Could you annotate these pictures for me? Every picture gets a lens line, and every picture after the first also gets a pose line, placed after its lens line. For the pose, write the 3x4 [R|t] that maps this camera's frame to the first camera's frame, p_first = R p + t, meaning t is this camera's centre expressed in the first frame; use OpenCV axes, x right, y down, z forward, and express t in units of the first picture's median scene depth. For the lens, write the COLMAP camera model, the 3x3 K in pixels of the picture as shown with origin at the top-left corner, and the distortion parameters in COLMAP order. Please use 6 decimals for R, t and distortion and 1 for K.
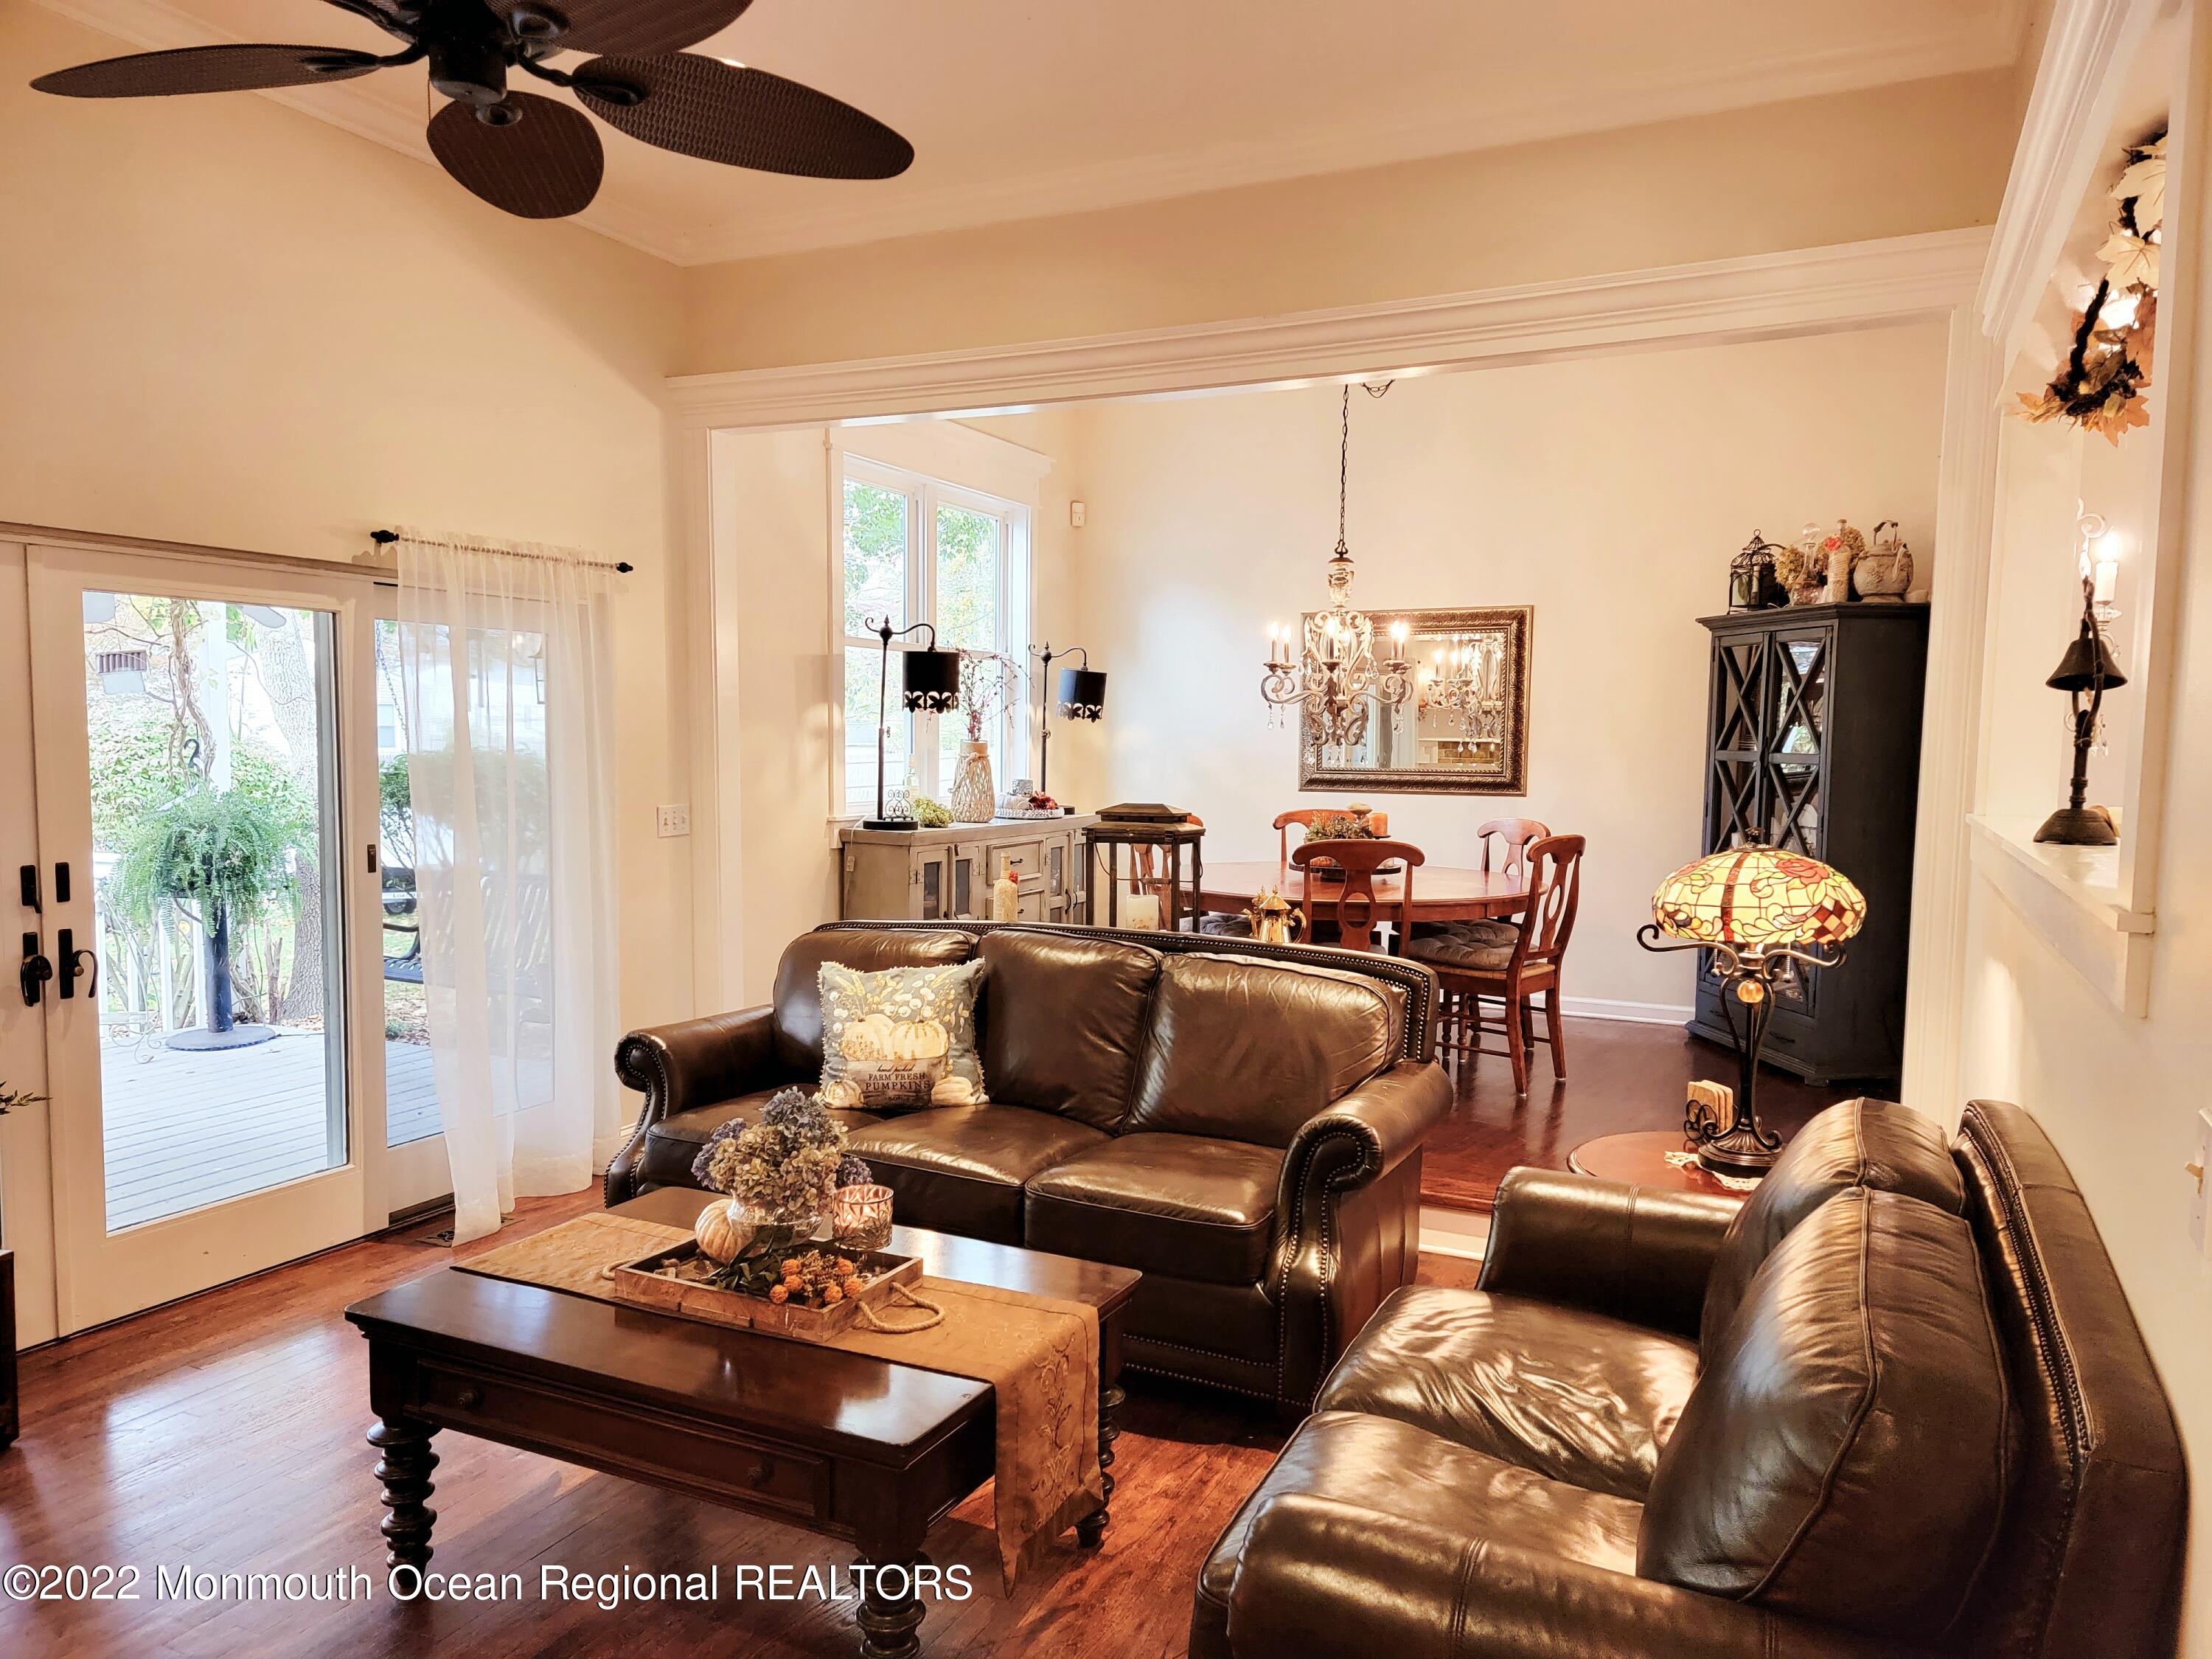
lens RADIAL K [[1528.7, 0, 1123.5], [0, 1528.7, 848.4], [0, 0, 1]] dist [0.100192, -0.084843]
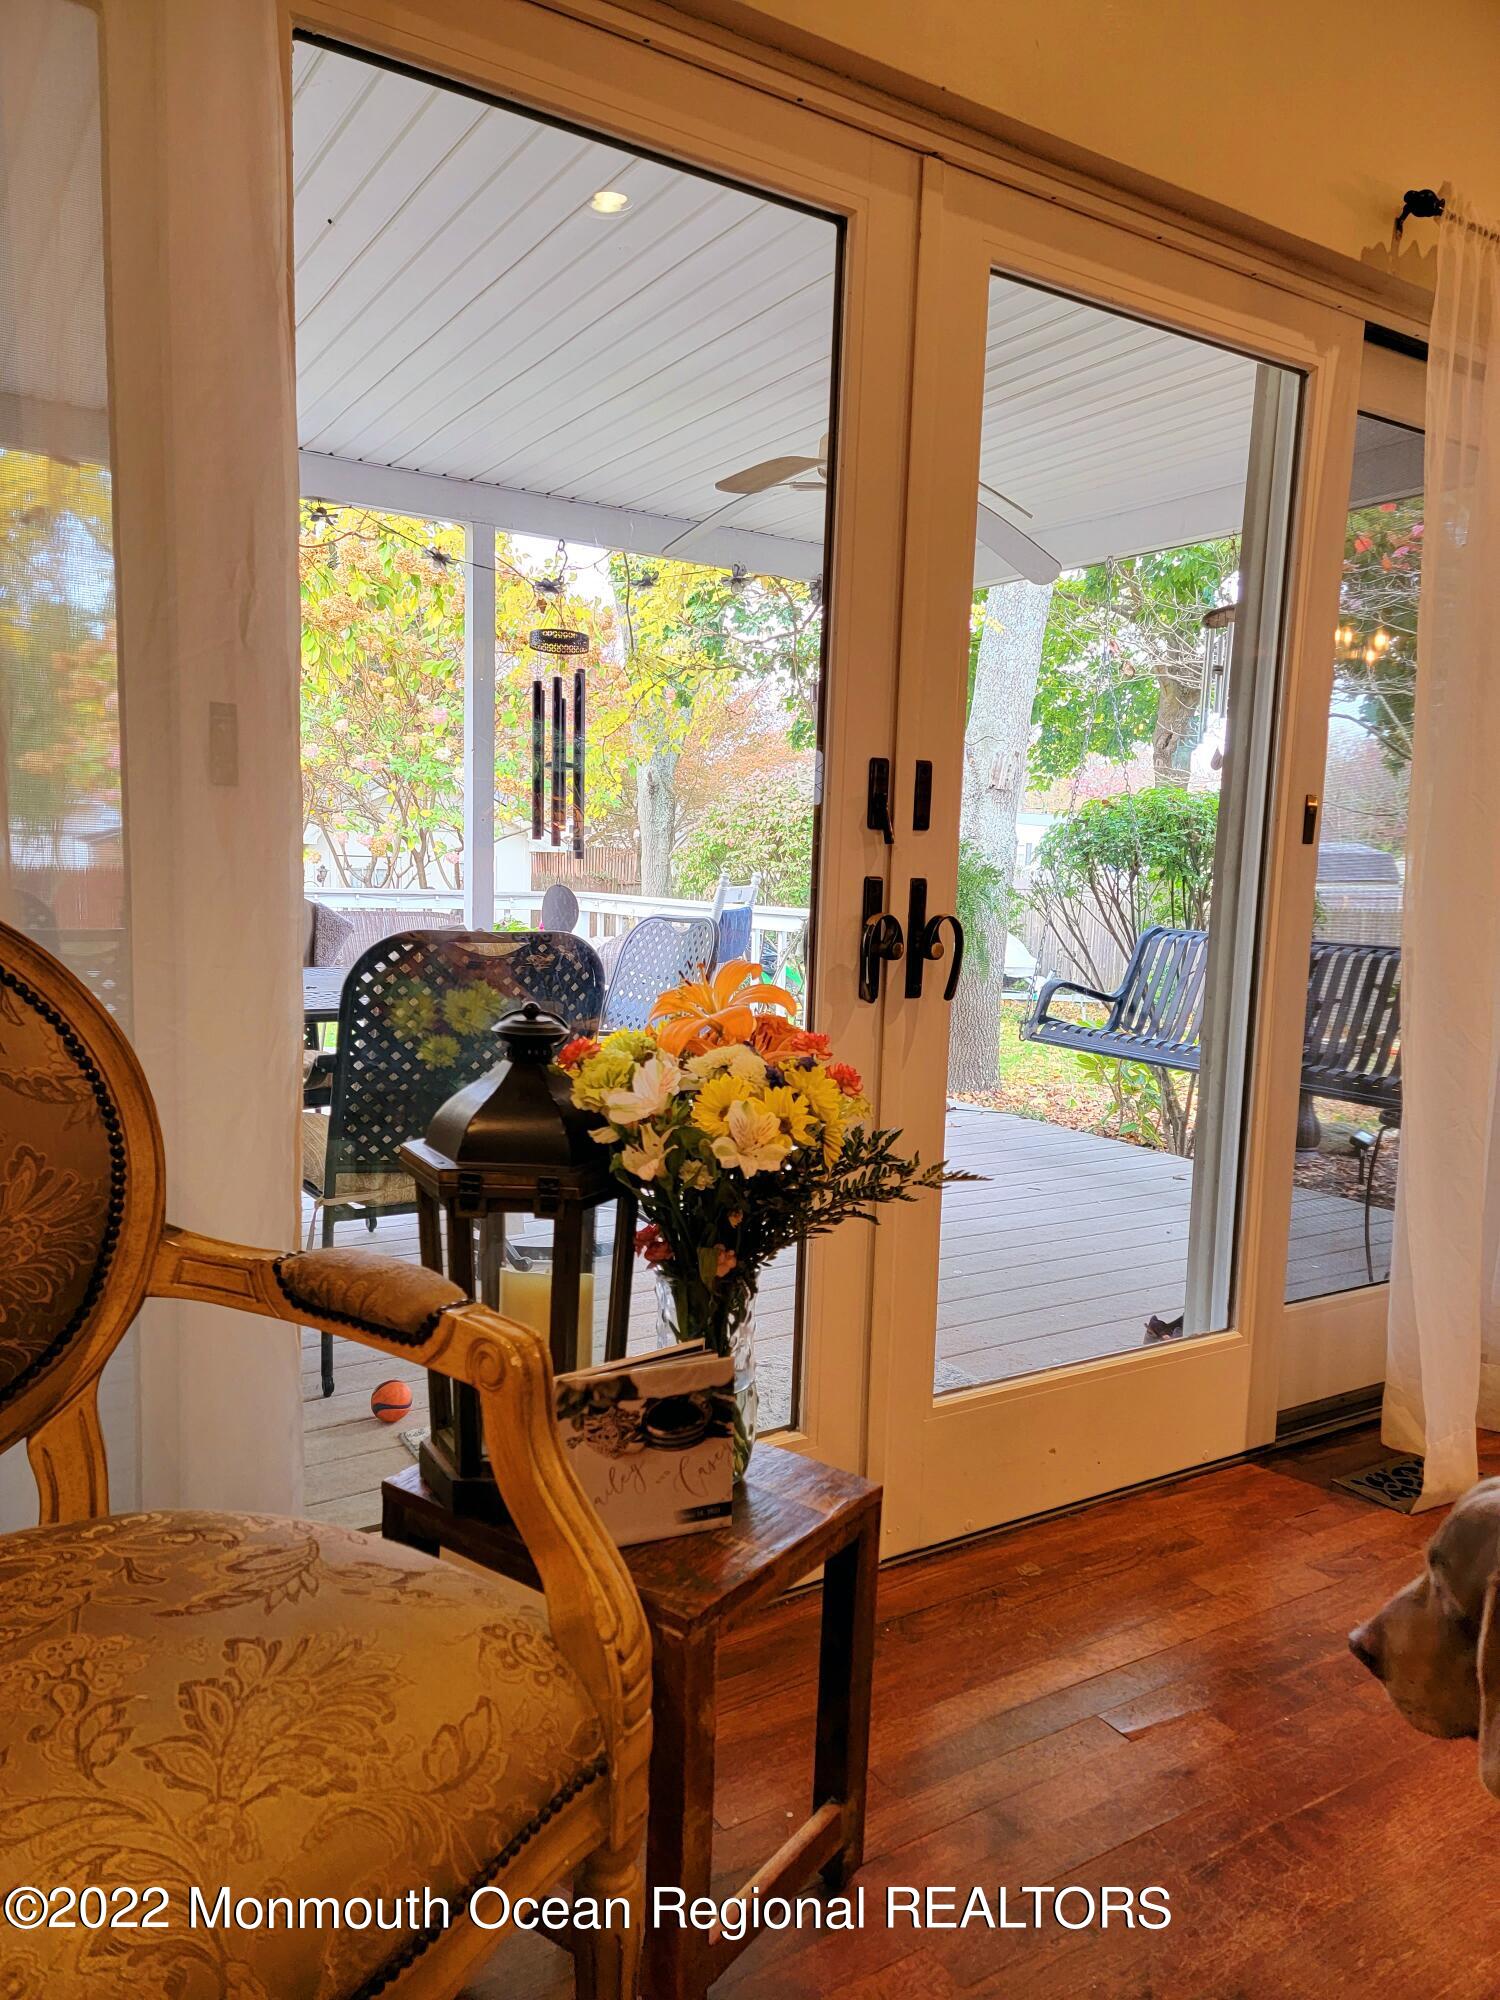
lens RADIAL K [[1382.1, 0, 750.9], [0, 1382.1, 1024.0], [0, 0, 1]] dist [0.100192, -0.084843]
pose [[0.848131, 0.075594, -0.524366, -0.452093], [-0.060917, 0.997118, 0.045218, 0.085222], [0.526273, -0.006408, 0.850292, 0.530263]]
